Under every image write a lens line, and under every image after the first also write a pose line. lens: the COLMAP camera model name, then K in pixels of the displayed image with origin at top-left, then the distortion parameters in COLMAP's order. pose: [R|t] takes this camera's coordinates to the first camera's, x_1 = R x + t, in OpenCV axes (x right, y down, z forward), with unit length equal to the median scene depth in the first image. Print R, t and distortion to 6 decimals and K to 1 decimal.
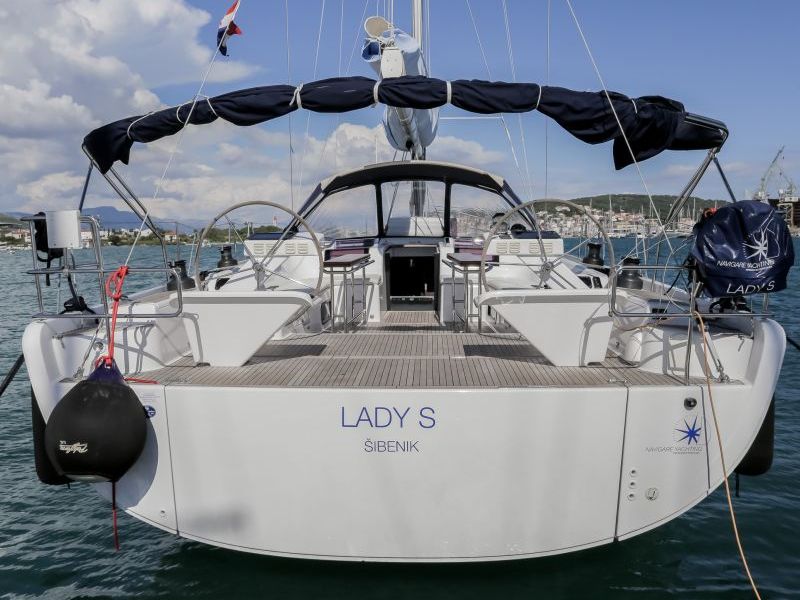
lens RADIAL K [[678.9, 0, 401.4], [0, 678.9, 299.1], [0, 0, 1]] dist [-0.024349, 0.014223]
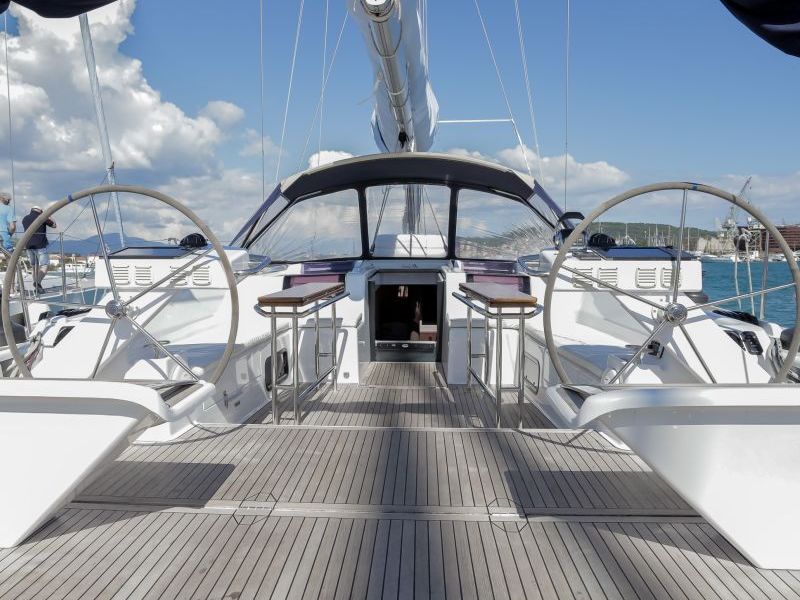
lens RADIAL K [[557.8, 0, 398.0], [0, 557.8, 296.1], [0, 0, 1]] dist [-0.005855, 0.001320]
pose [[0.999965, 0.006338, 0.005532, 0.005941], [-0.006165, 0.999509, -0.030733, -0.049597], [-0.005724, 0.030698, 0.999512, 0.606105]]
